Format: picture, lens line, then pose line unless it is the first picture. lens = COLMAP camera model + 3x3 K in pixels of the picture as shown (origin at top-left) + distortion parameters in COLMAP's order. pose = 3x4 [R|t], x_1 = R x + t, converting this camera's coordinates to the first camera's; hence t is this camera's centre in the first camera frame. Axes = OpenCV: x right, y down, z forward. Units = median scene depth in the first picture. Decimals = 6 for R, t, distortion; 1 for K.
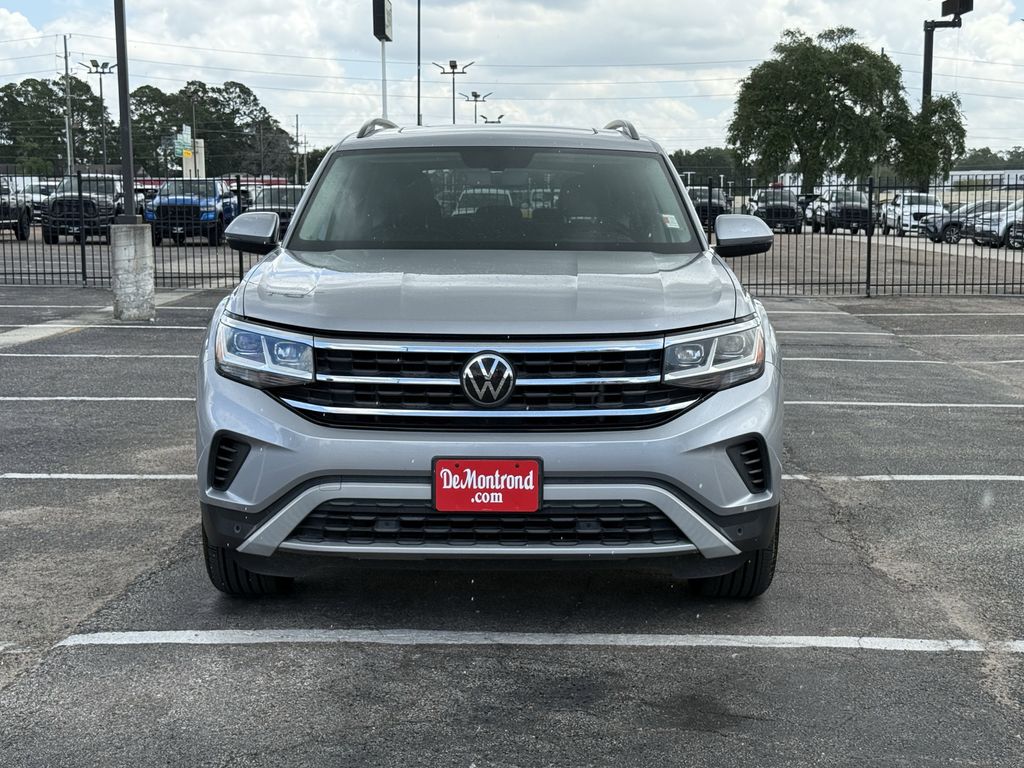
lens RADIAL K [[1318.1, 0, 542.3], [0, 1318.1, 387.5], [0, 0, 1]] dist [0.101663, 0.000000]
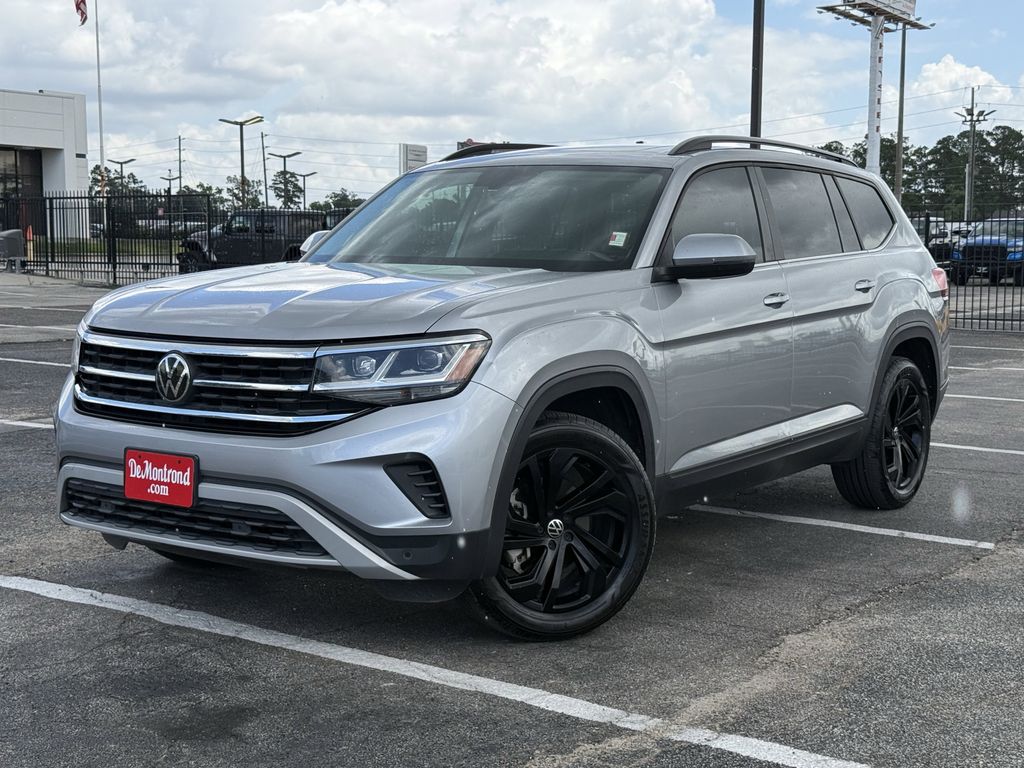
lens RADIAL K [[1318.1, 0, 647.4], [0, 1318.1, 390.2], [0, 0, 1]] dist [0.101663, 0.000000]
pose [[0.850731, 0.060696, -0.522085, 0.798957], [-0.075691, 0.997104, -0.007417, -0.016109], [0.520122, 0.045827, 0.852861, 0.275404]]
